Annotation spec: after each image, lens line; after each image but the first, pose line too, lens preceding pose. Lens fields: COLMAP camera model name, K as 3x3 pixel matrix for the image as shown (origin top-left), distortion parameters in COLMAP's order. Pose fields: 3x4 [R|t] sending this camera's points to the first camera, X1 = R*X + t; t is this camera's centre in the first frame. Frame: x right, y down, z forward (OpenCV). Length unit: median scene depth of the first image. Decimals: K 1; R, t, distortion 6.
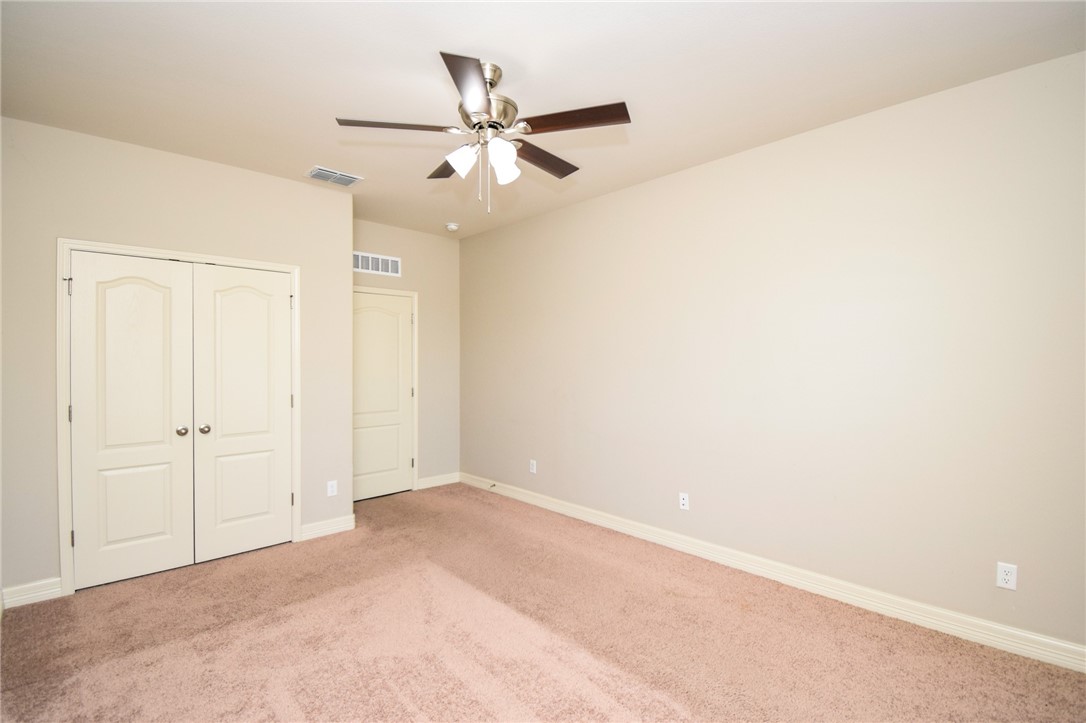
lens RADIAL K [[486.0, 0, 543.0], [0, 486.0, 361.5], [0, 0, 1]] dist [0.020459, -0.025277]
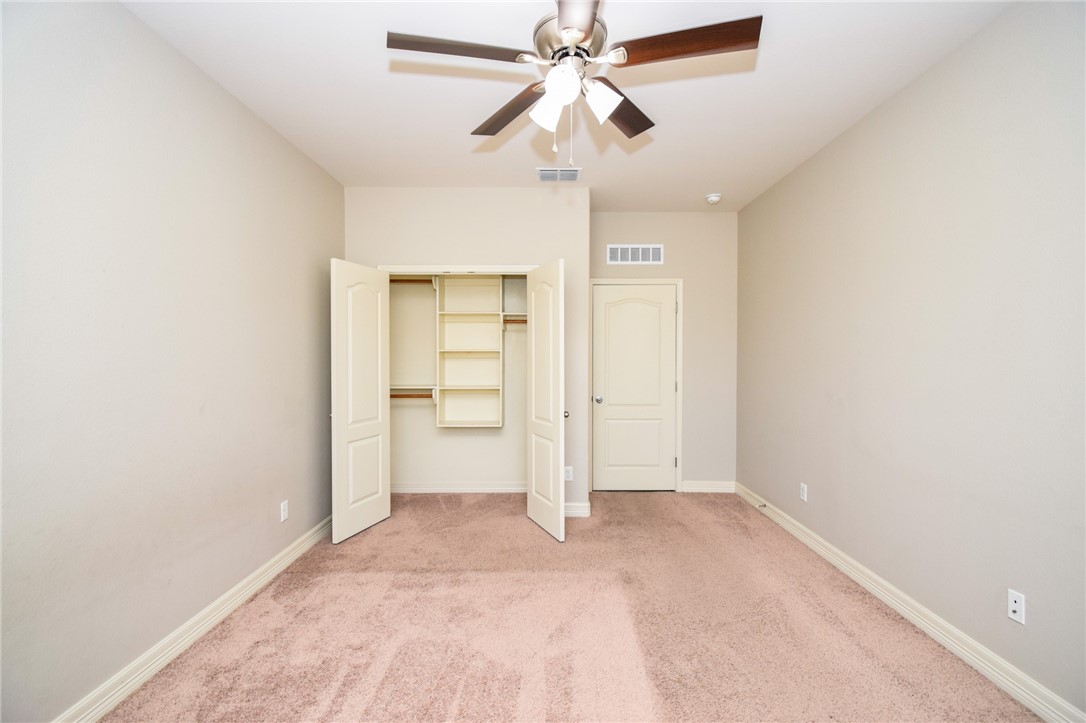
lens RADIAL K [[473.3, 0, 543.0], [0, 473.3, 361.5], [0, 0, 1]] dist [0.017235, -0.024093]
pose [[0.728570, 0.012307, -0.684861, 0.201460], [-0.002855, 0.999884, 0.014932, 0.002661], [0.684966, -0.008923, 0.728521, 0.198599]]
